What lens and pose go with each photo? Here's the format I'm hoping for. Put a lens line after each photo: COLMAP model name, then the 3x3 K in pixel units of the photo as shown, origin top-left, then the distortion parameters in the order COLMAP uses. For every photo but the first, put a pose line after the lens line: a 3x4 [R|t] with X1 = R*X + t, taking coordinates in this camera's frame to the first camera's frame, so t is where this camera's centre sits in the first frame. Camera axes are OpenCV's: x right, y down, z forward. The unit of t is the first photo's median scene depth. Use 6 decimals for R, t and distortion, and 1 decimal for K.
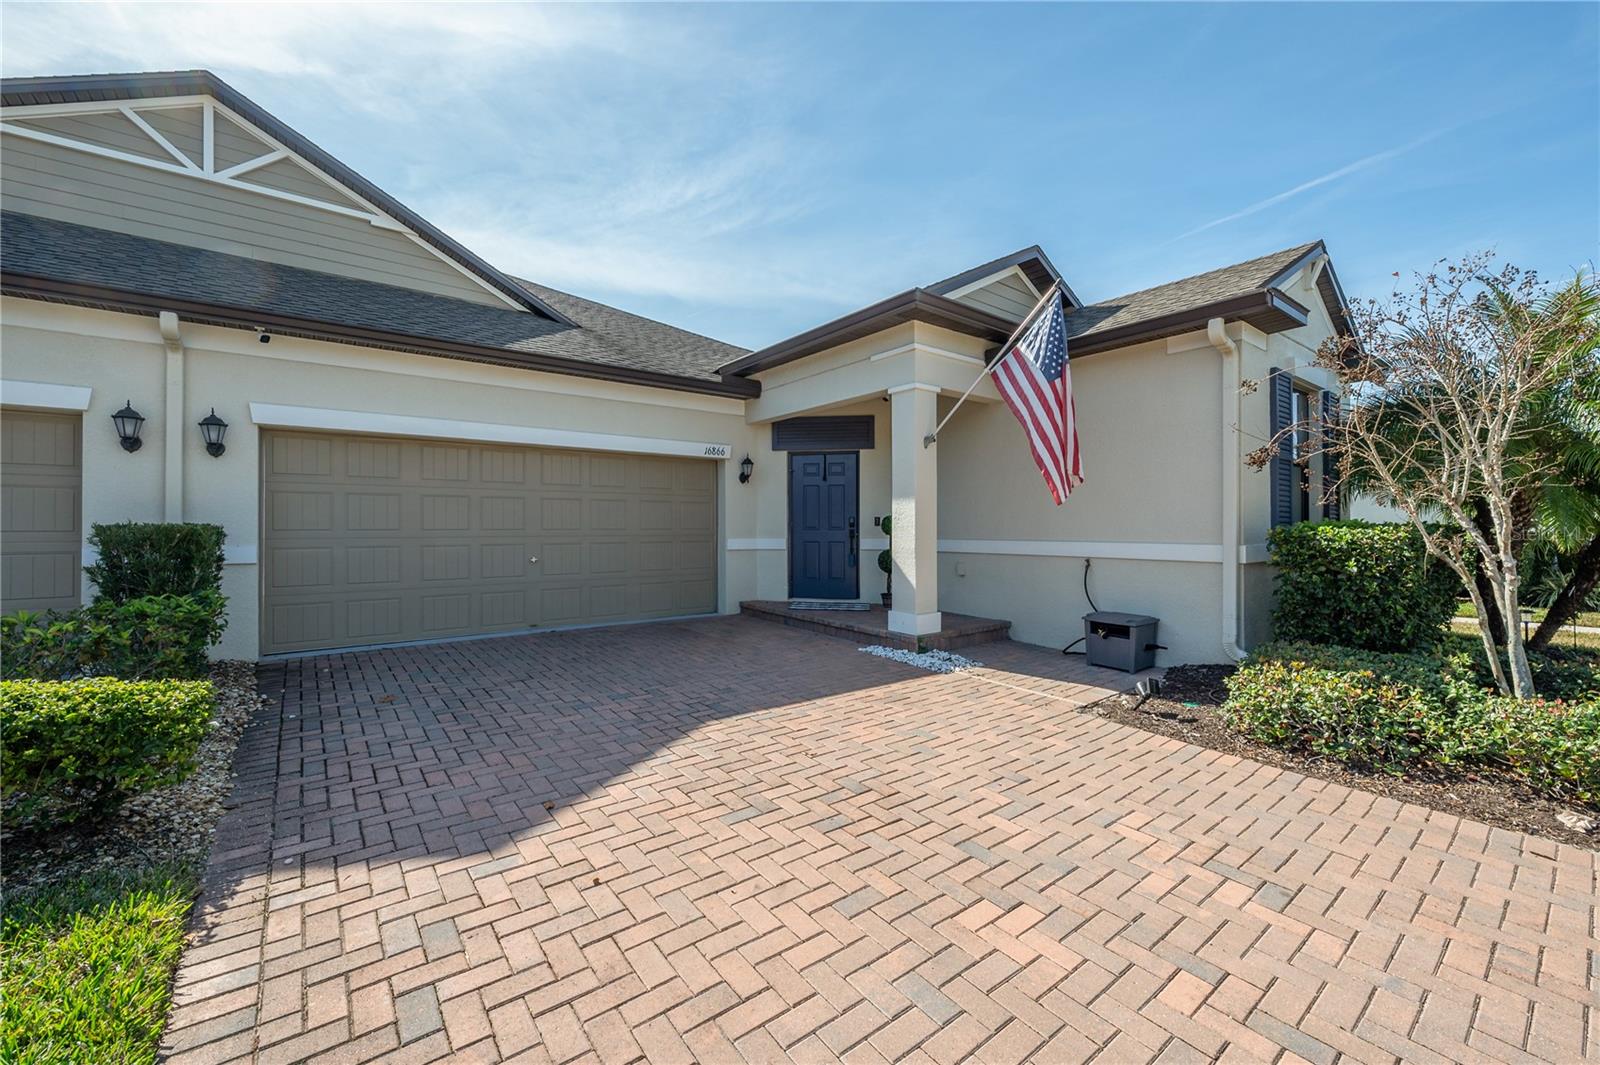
lens RADIAL K [[627.0, 0, 792.3], [0, 627.0, 525.1], [0, 0, 1]] dist [0.000301, -0.000060]
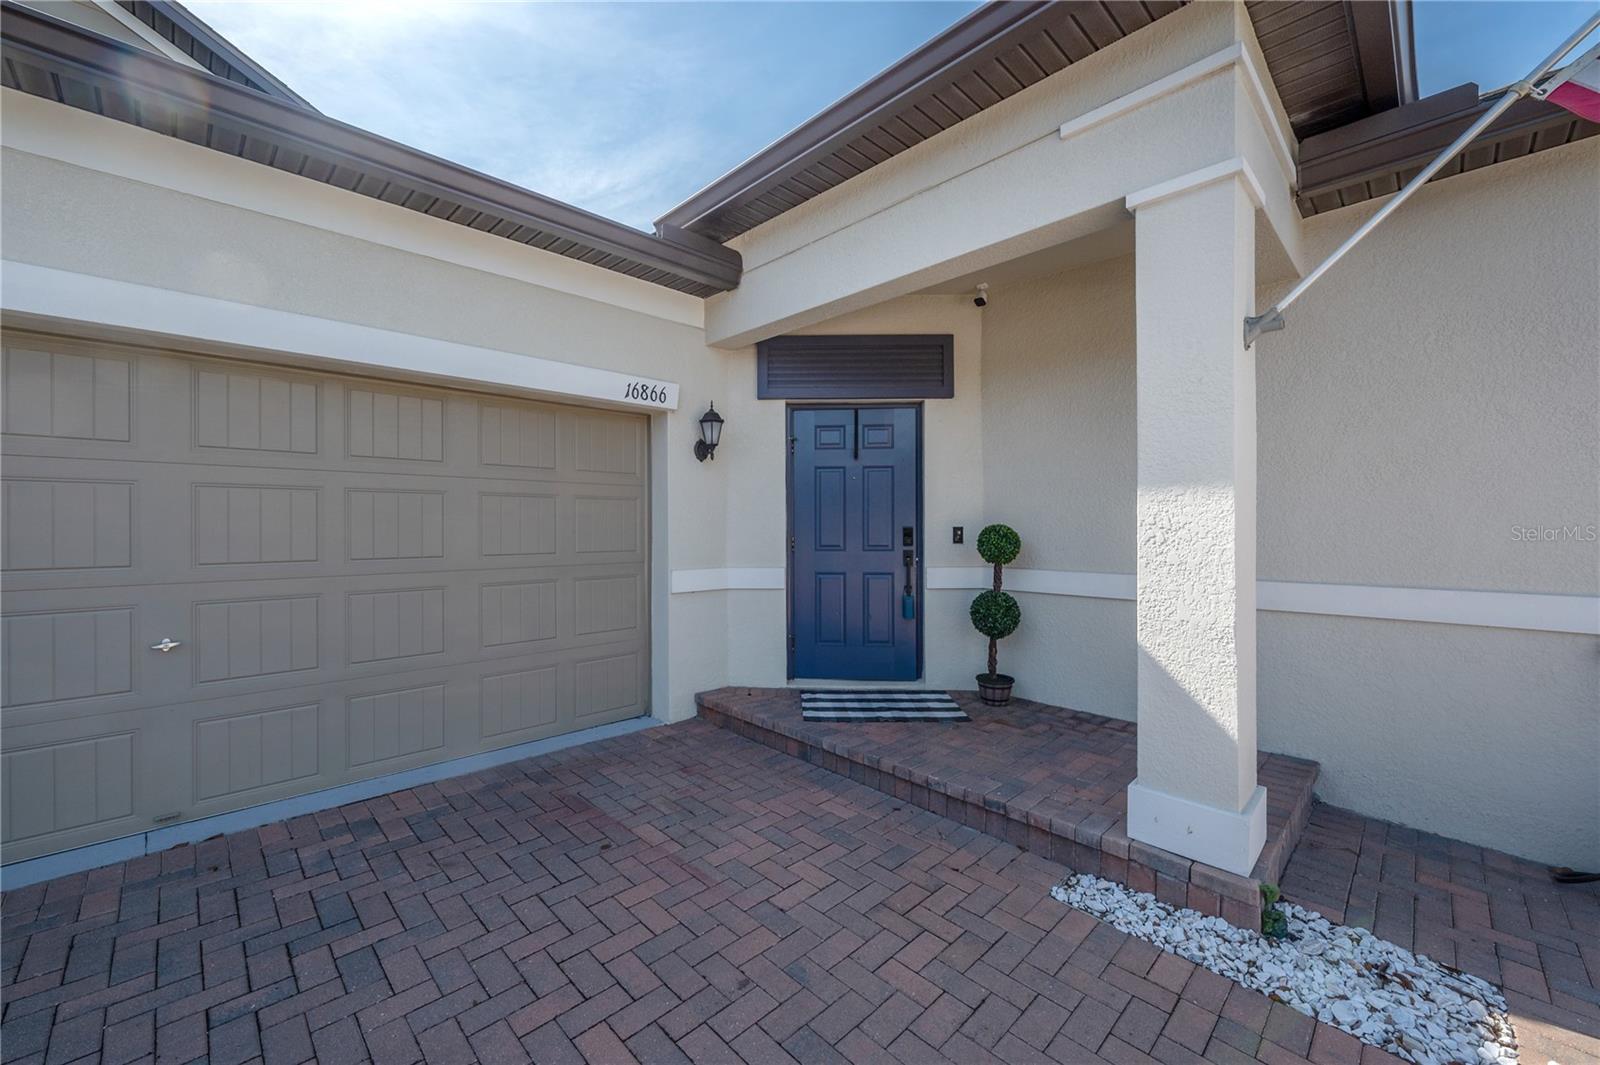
lens RADIAL K [[627.0, 0, 792.3], [0, 627.0, 525.1], [0, 0, 1]] dist [0.000301, -0.000060]
pose [[0.991875, -0.001316, 0.127211, -0.072268], [0.001212, 0.999999, 0.000891, -0.015254], [-0.127212, -0.000730, 0.991875, 0.498503]]
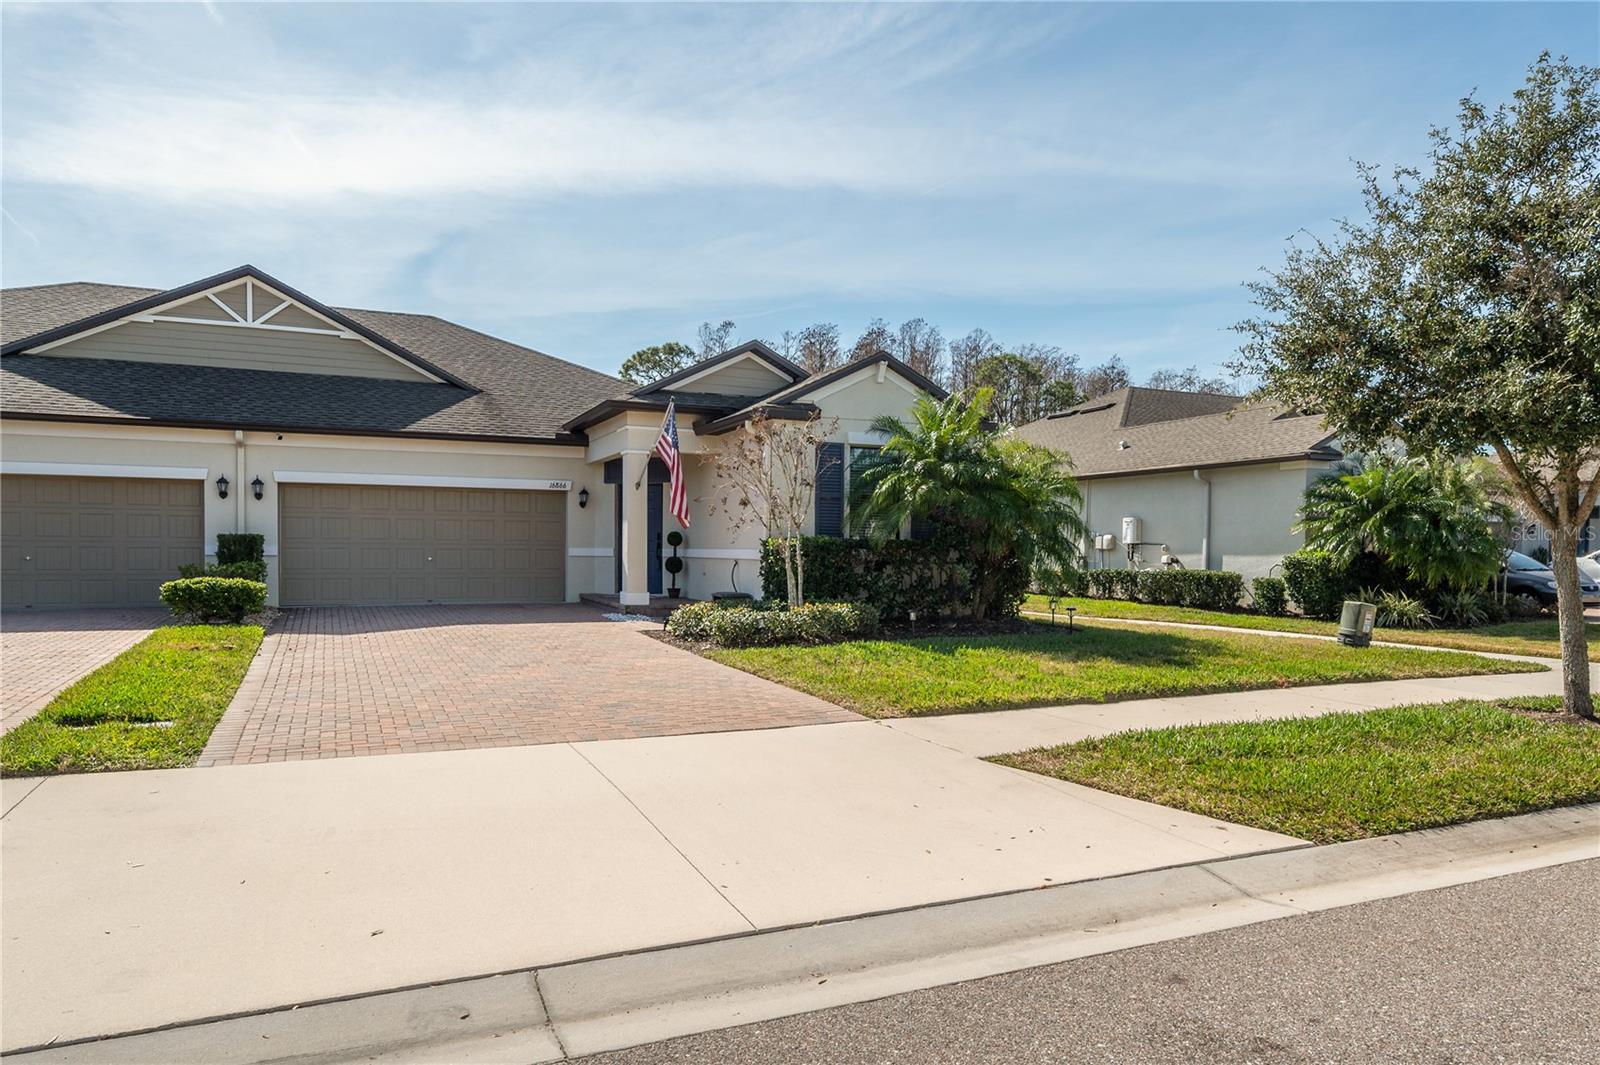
lens RADIAL K [[1012.9, 0, 801.6], [0, 1012.9, 564.5], [0, 0, 1]] dist [0.027600, -0.000675]
pose [[0.974907, 0.011522, -0.222316, 0.907580], [-0.007352, 0.999781, 0.019573, 0.010727], [0.222493, -0.017448, 0.974778, -1.090154]]
